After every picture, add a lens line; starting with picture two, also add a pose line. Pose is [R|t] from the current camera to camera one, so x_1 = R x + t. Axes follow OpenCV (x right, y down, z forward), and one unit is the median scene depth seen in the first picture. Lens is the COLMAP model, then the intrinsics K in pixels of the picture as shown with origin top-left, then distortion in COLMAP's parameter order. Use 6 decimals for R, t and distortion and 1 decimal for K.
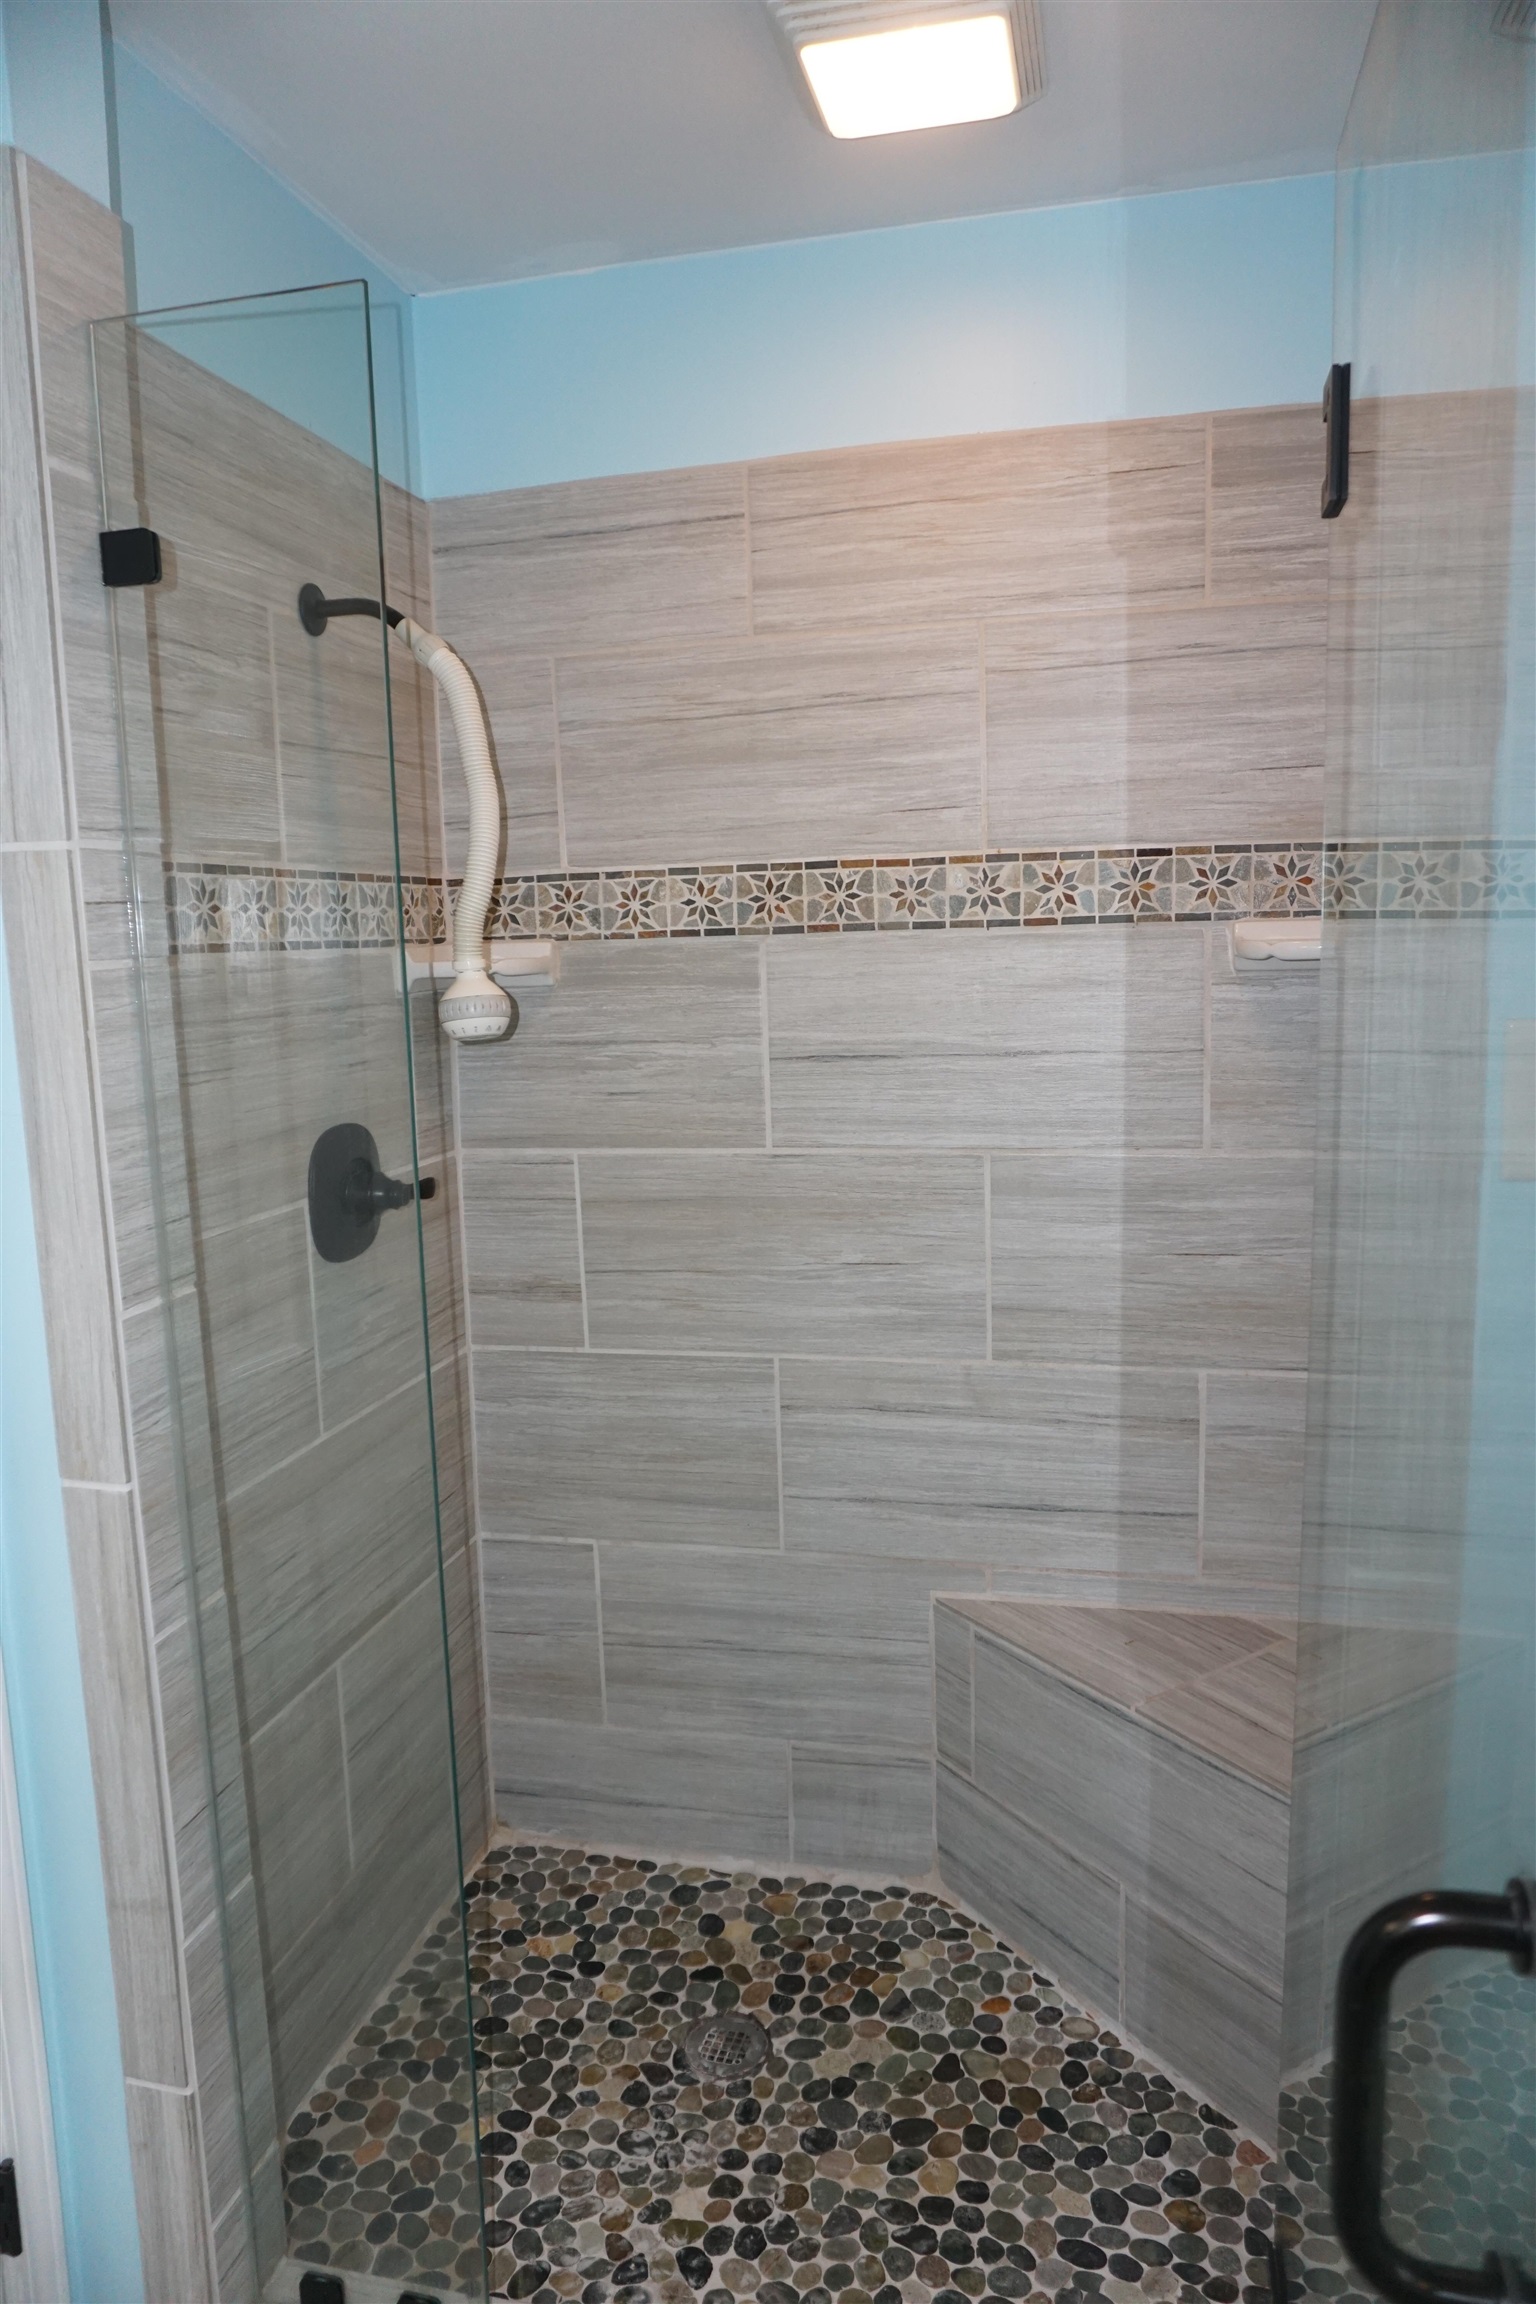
lens RADIAL K [[1526.3, 0, 766.6], [0, 1526.3, 1160.3], [0, 0, 1]] dist [-0.045550, 0.025816]
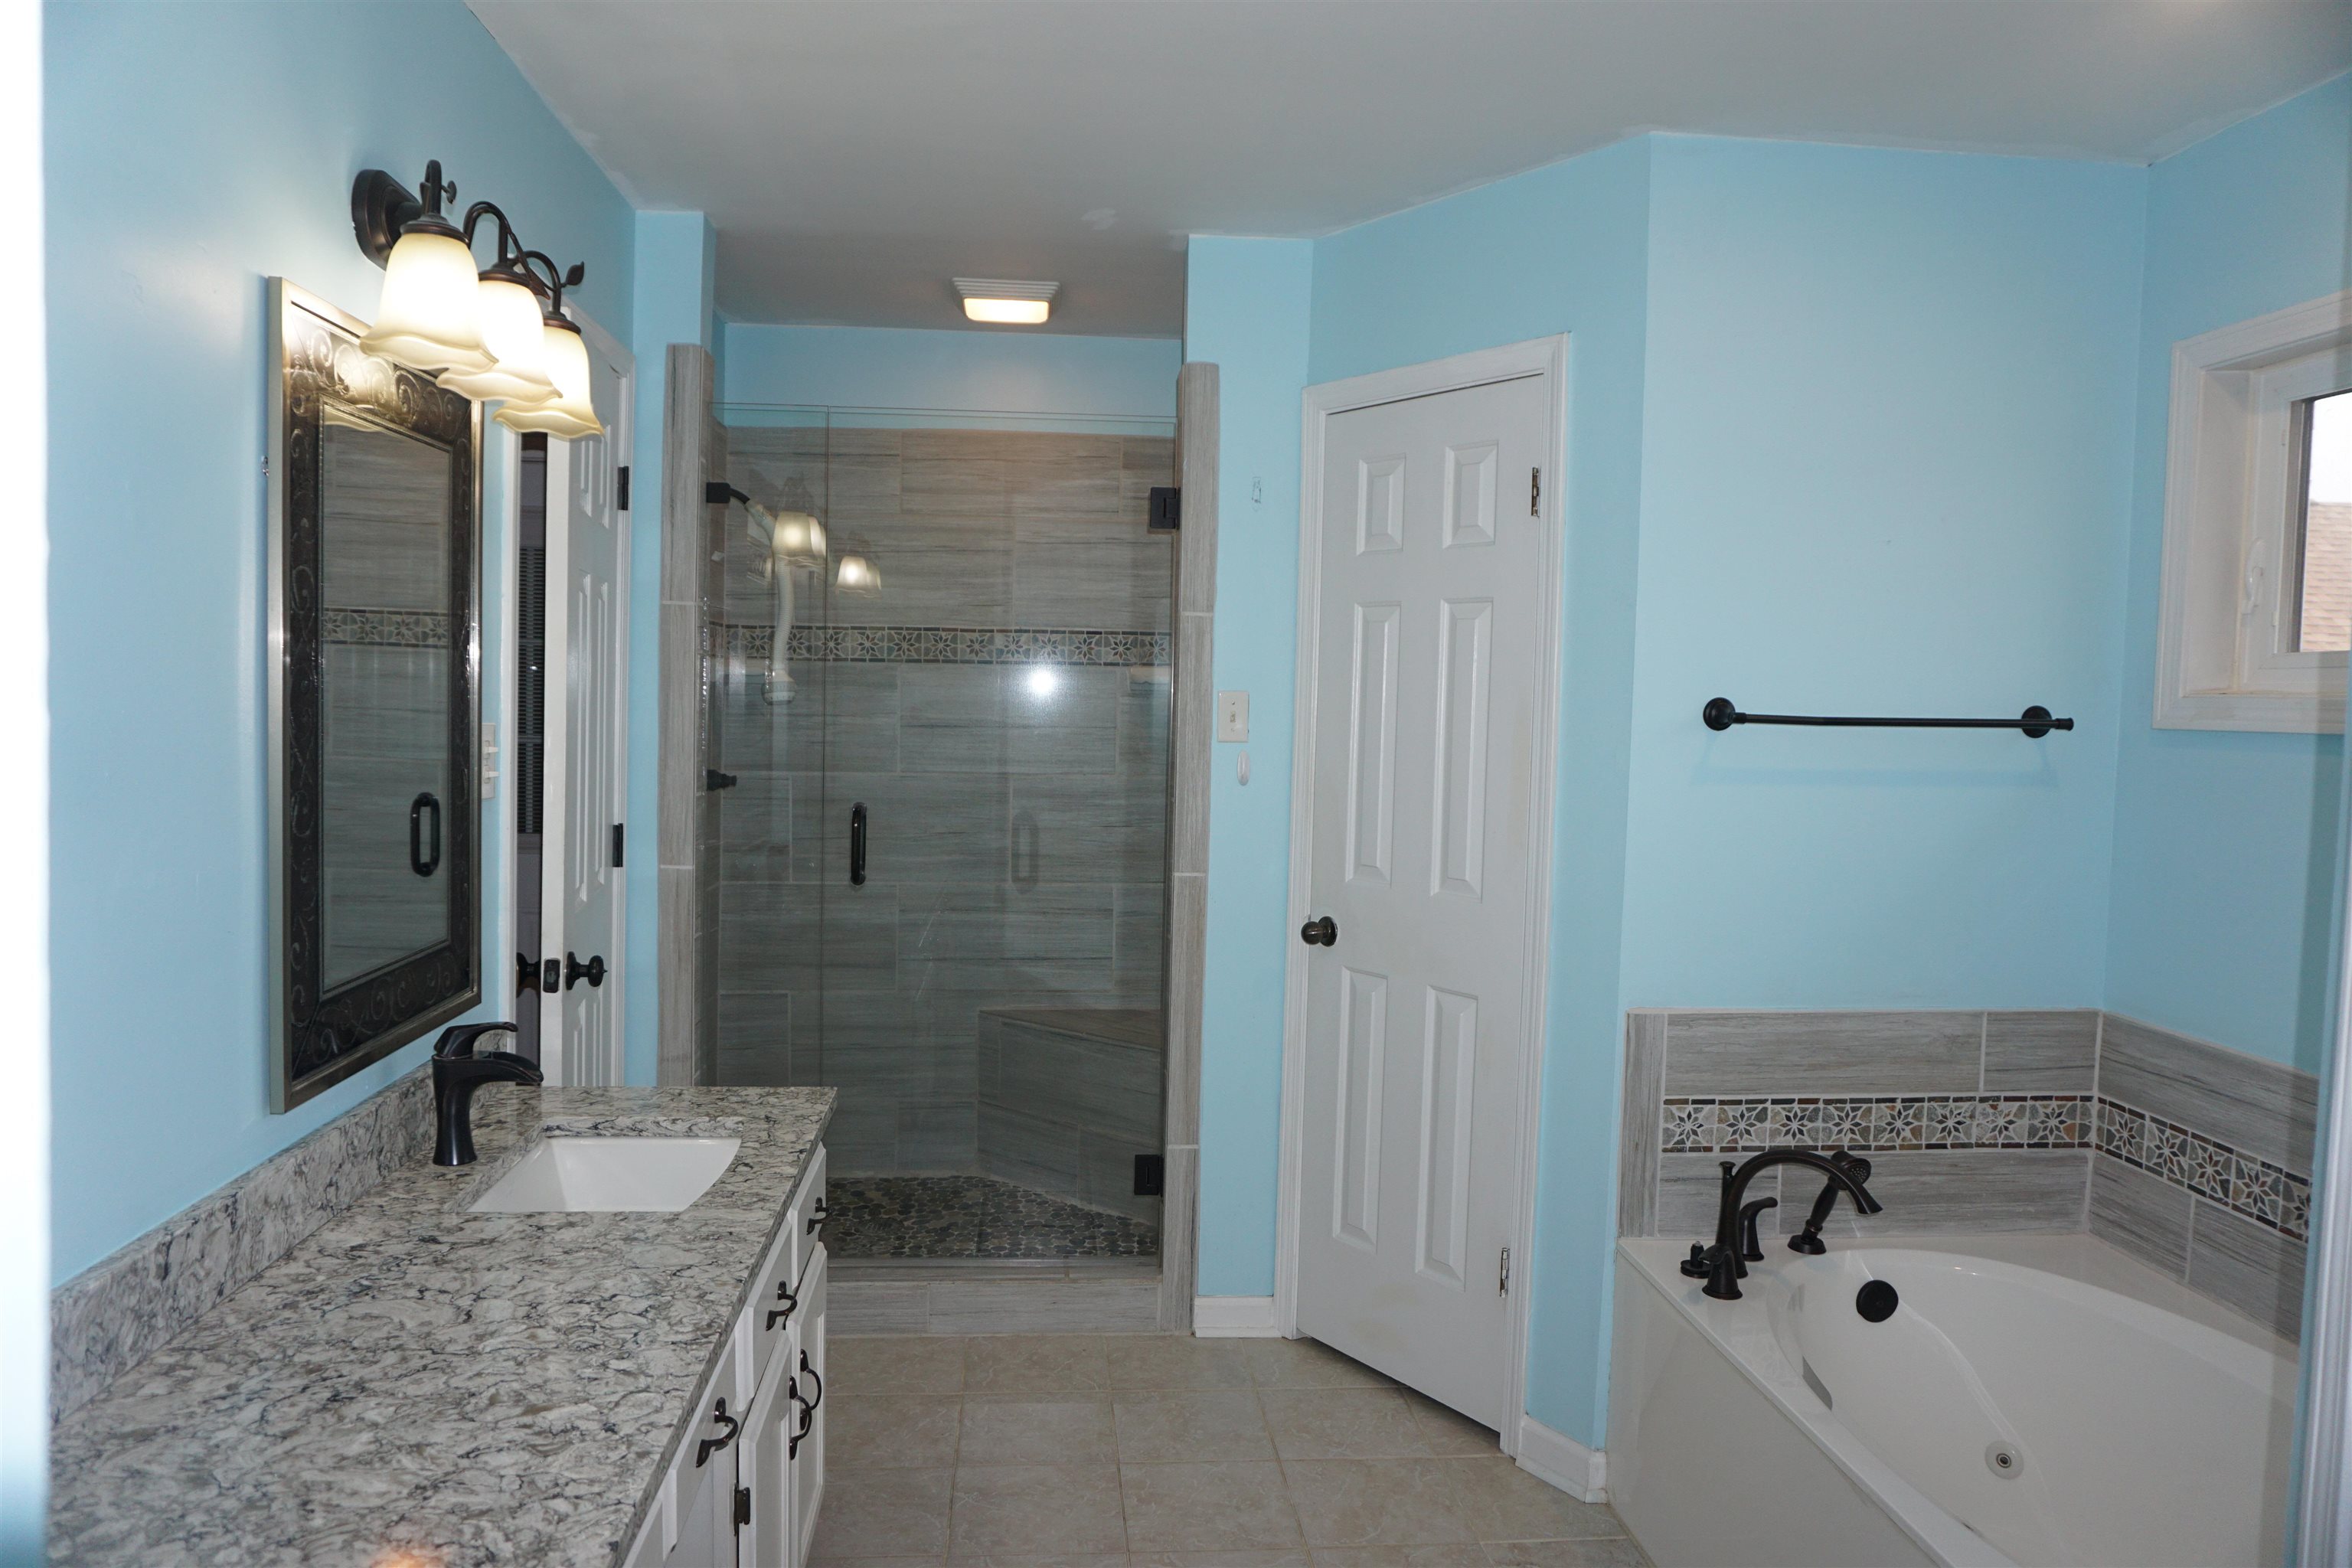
lens RADIAL K [[1558.1, 0, 1149.5], [0, 1558.1, 775.0], [0, 0, 1]] dist [-0.045550, 0.025816]
pose [[0.950473, 0.033246, 0.309025, -0.317855], [-0.001325, 0.994687, -0.102939, 0.206148], [-0.310806, 0.097432, 0.945466, -1.001192]]
